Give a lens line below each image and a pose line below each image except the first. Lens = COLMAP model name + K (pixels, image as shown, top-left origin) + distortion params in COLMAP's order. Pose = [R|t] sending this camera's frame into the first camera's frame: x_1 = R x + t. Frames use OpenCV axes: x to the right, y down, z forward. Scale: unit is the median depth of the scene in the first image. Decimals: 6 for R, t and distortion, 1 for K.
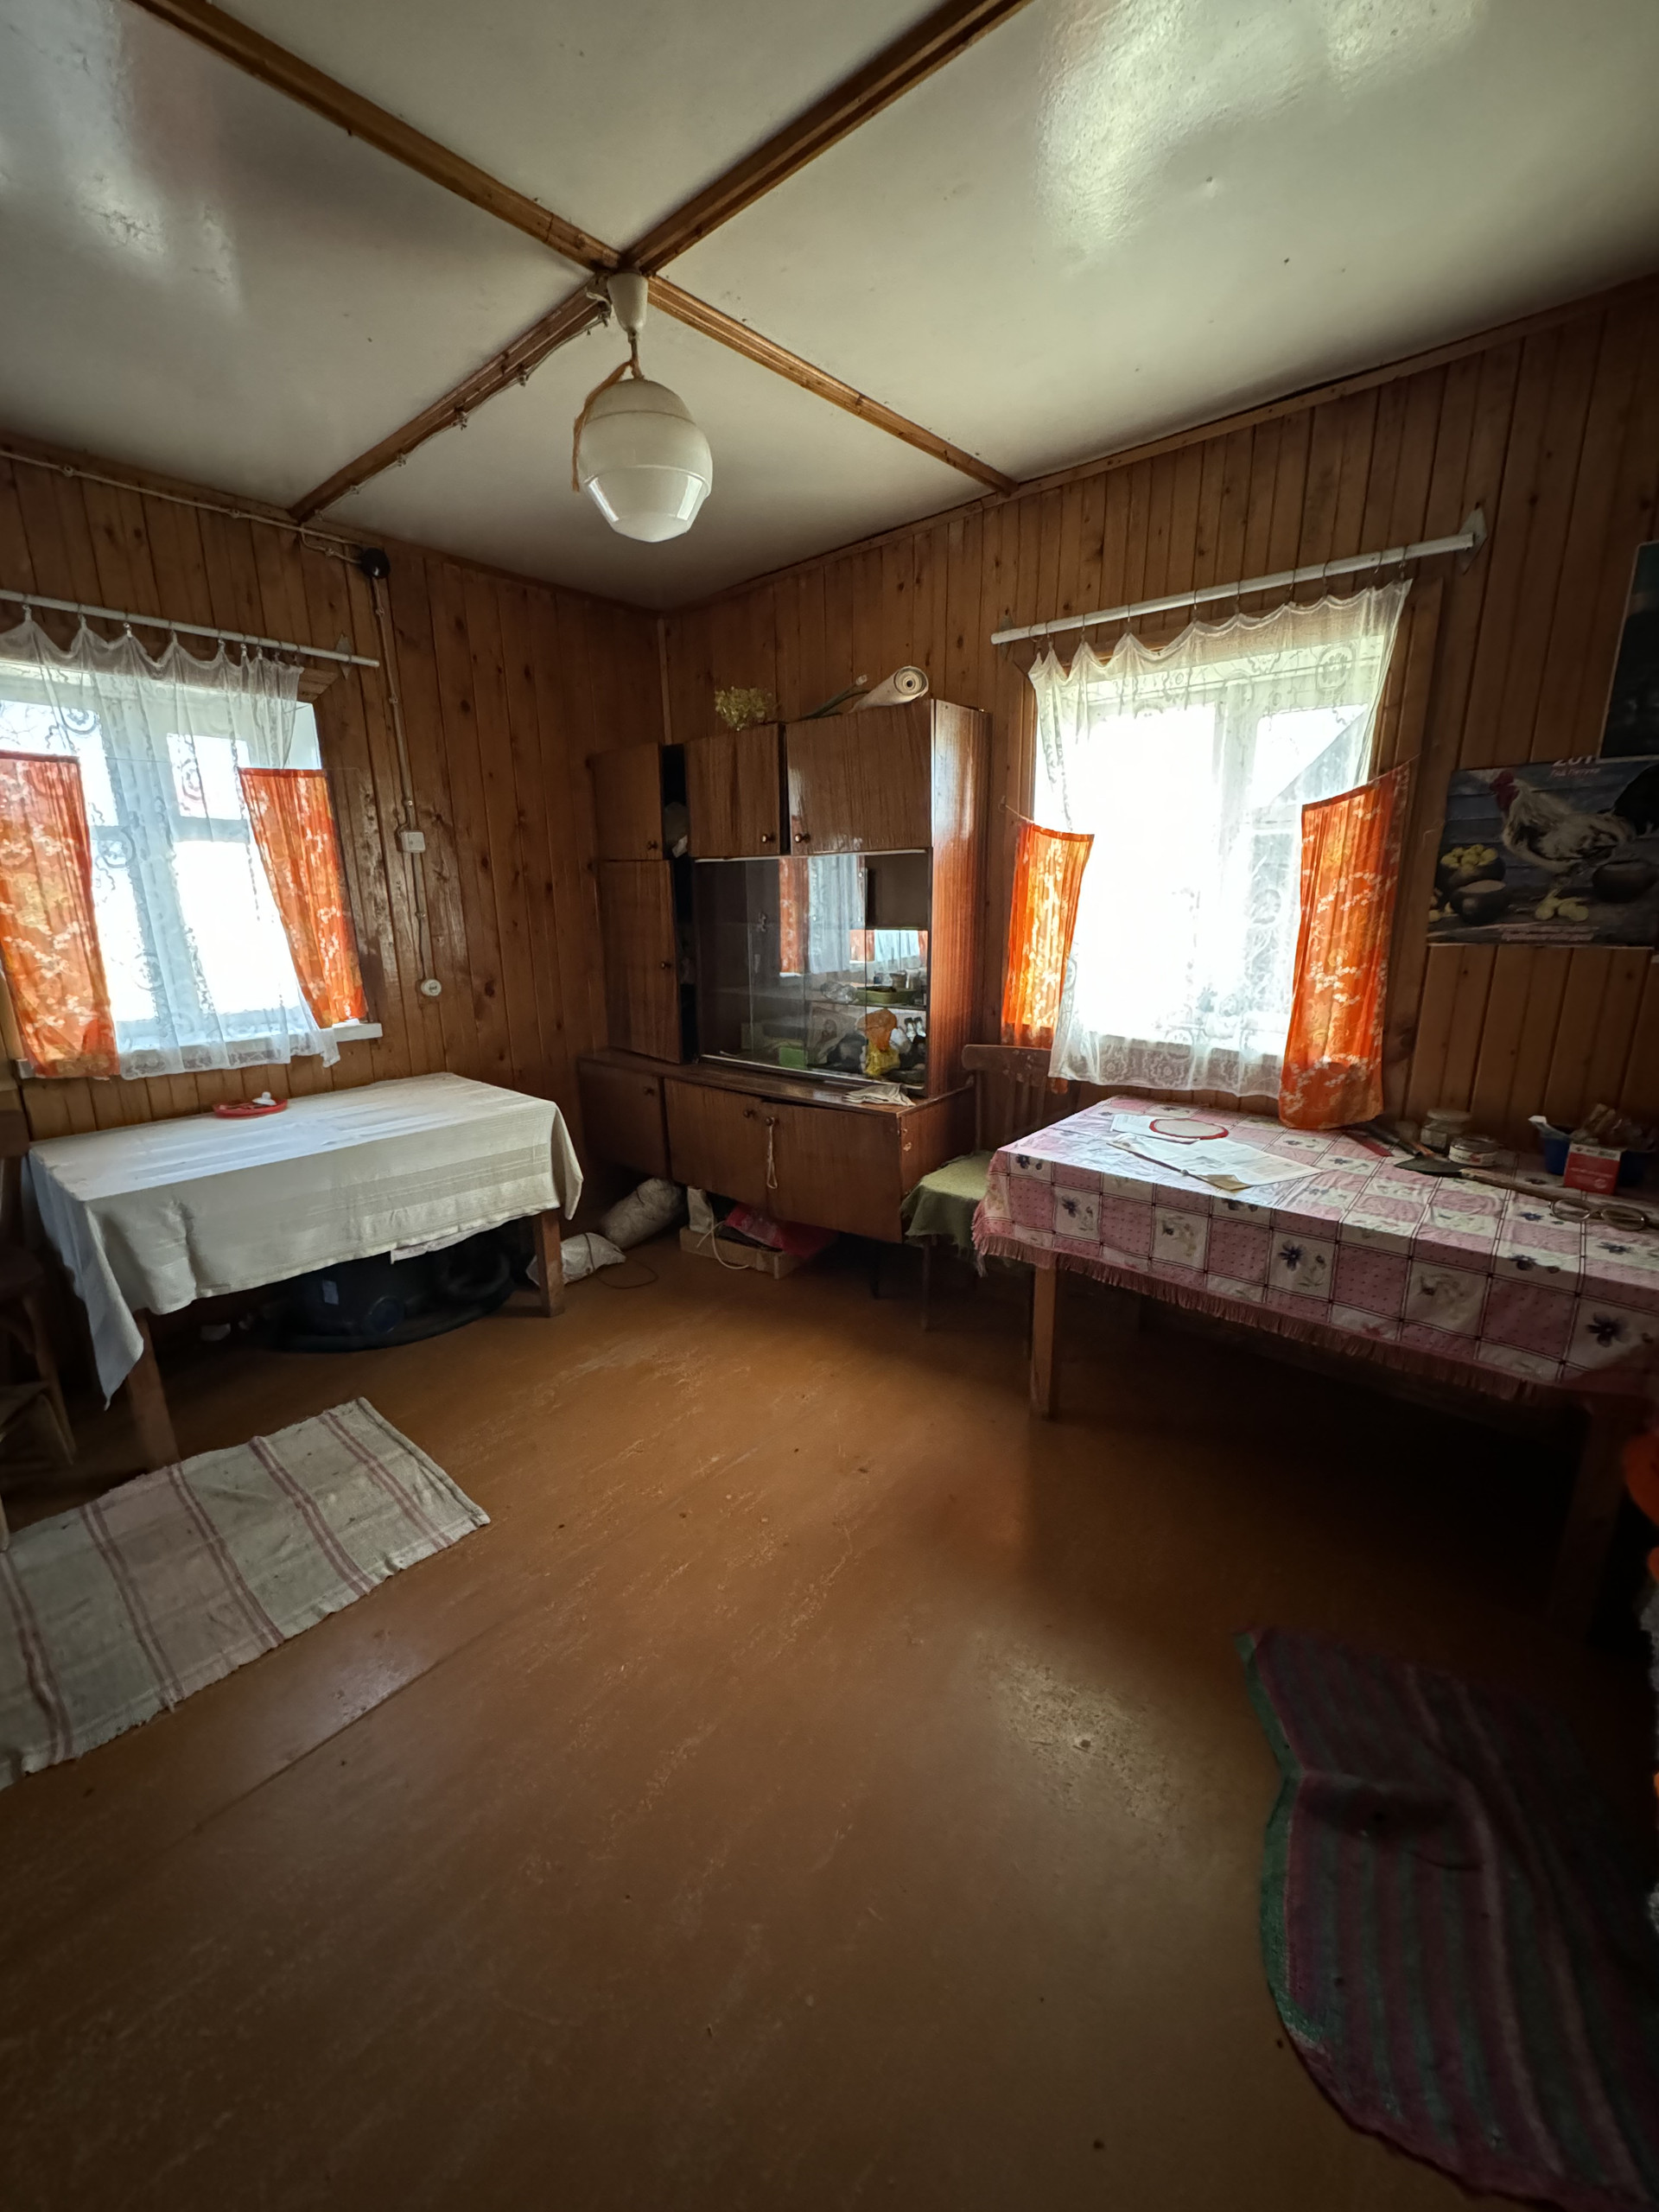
lens RADIAL K [[890.2, 0, 829.5], [0, 890.2, 1106.0], [0, 0, 1]] dist [-0.000521, 0.000149]
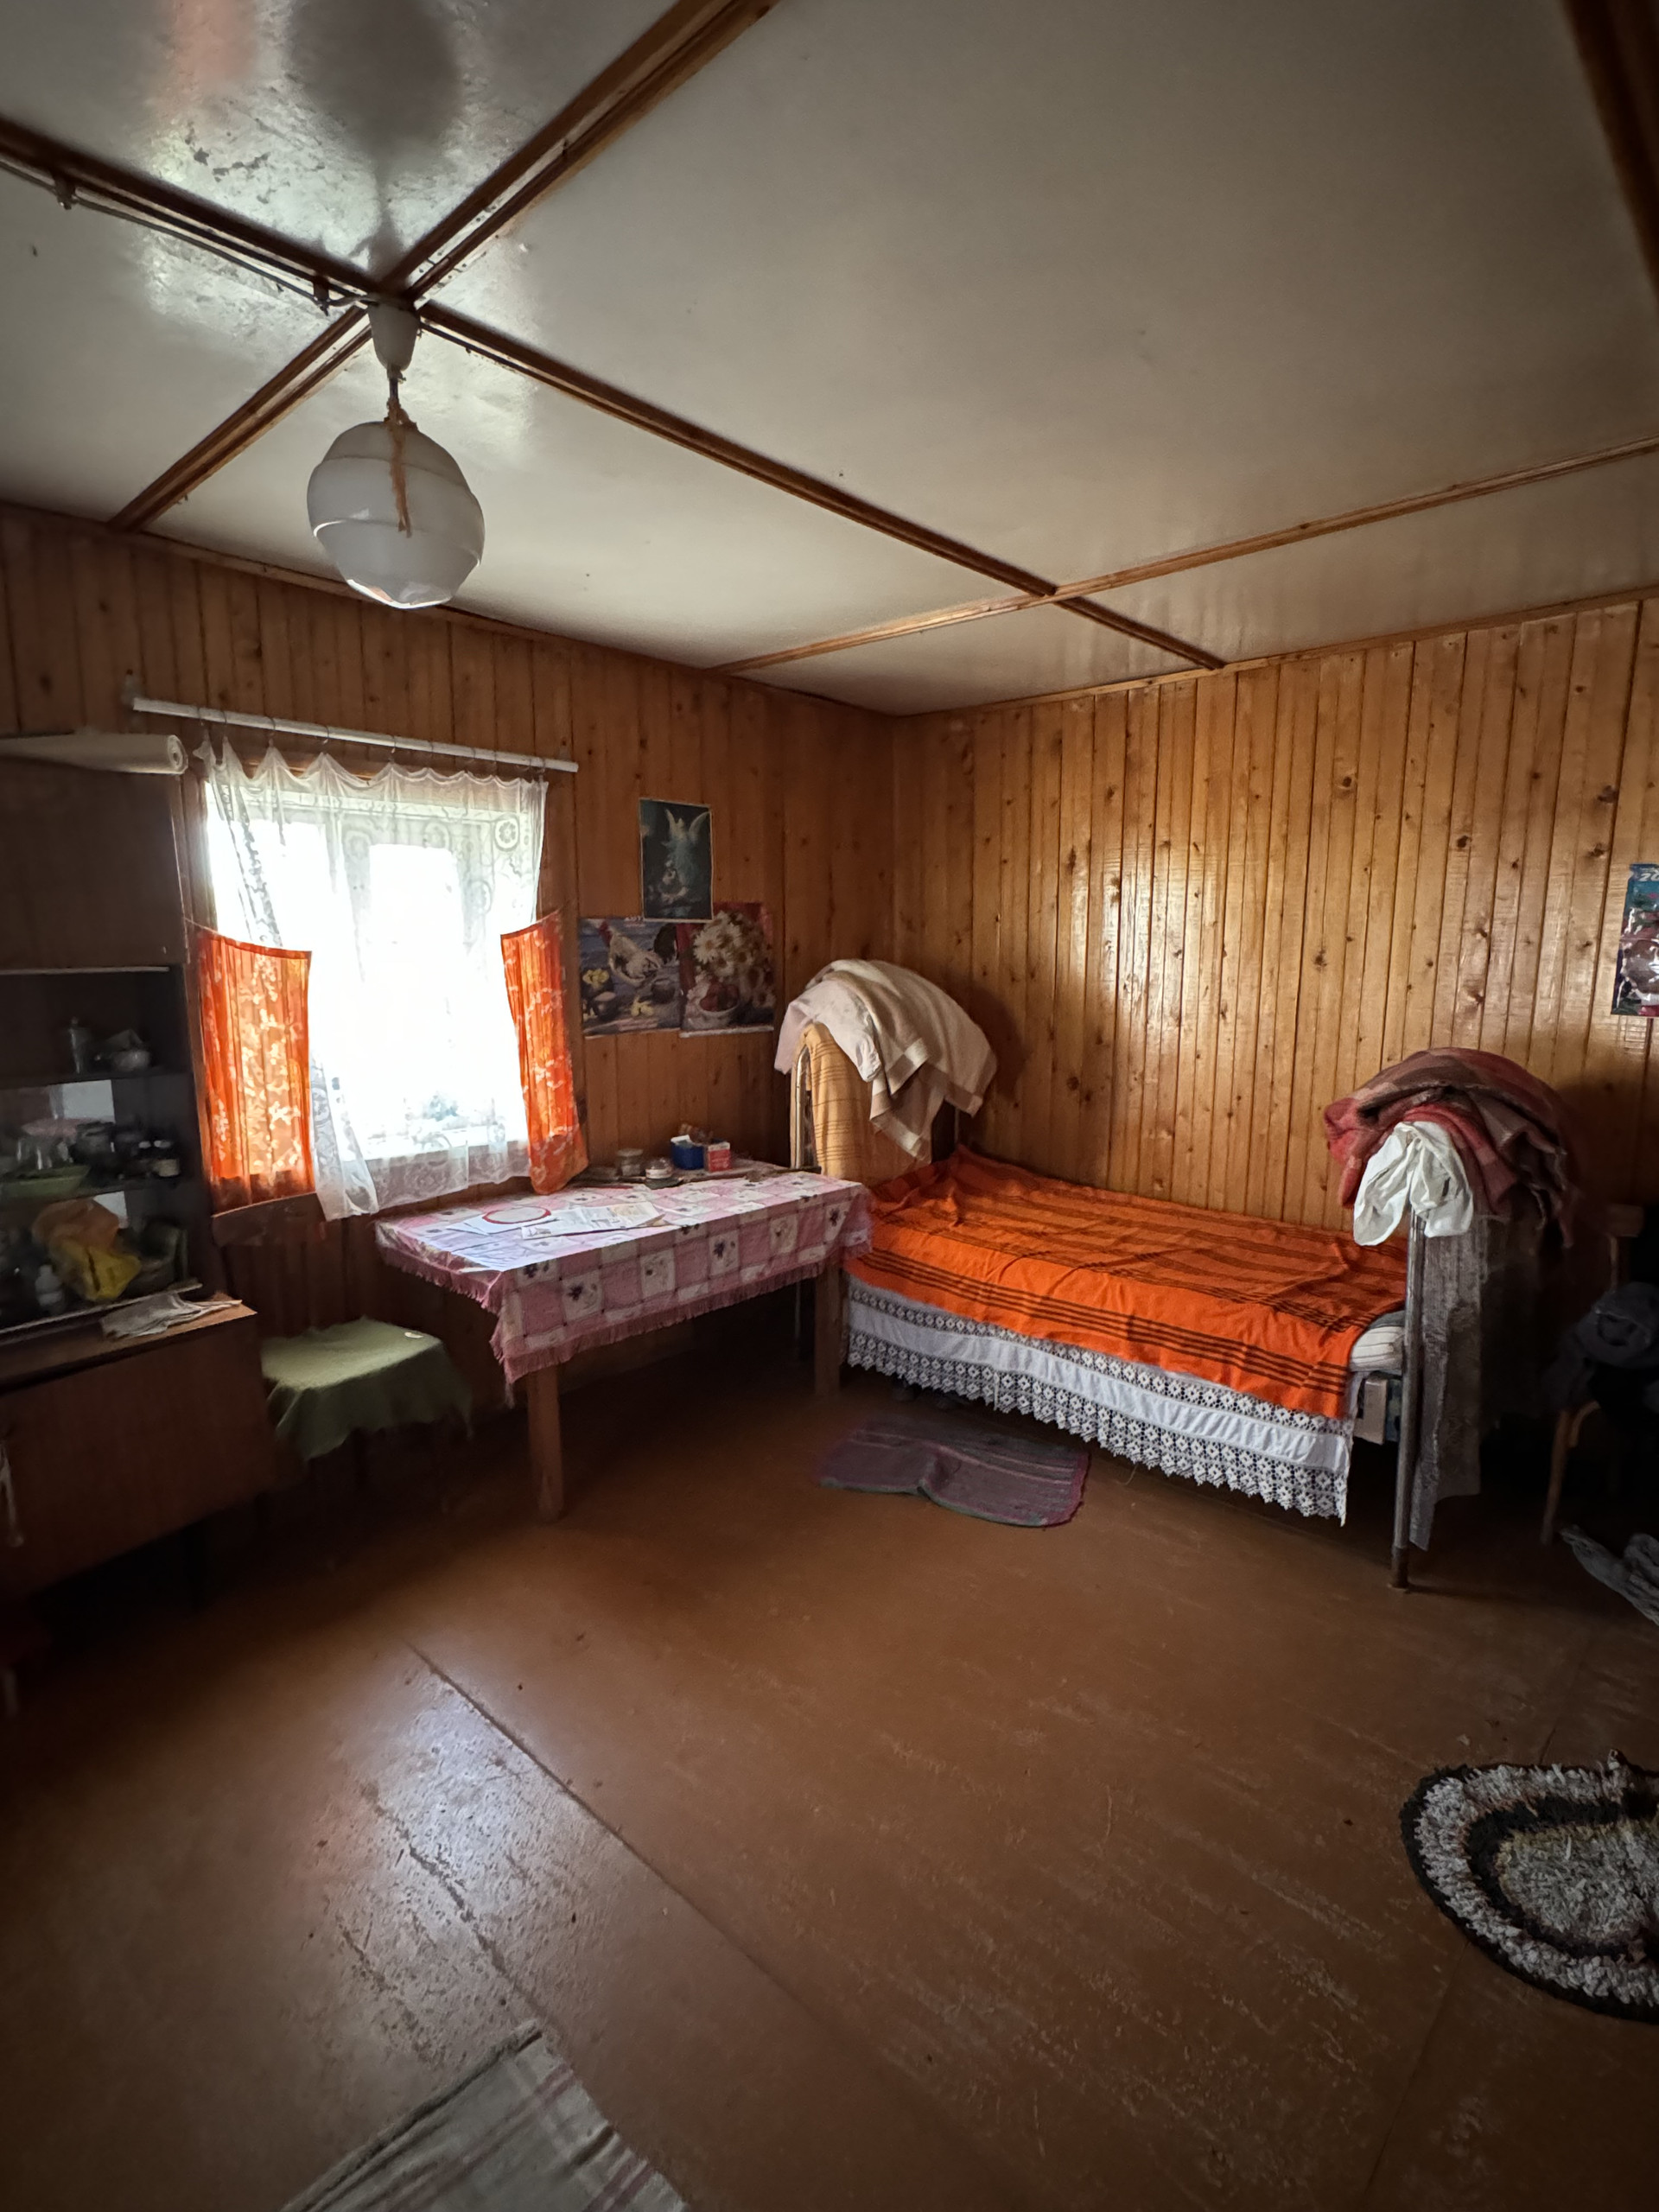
lens RADIAL K [[1088.0, 0, 829.5], [0, 1088.0, 1106.0], [0, 0, 1]] dist [0.000326, 0.000374]
pose [[0.026169, -0.127220, 0.991529, -0.993479], [0.254633, 0.960000, 0.116454, -0.178235], [-0.966684, 0.249429, 0.057517, 0.557421]]
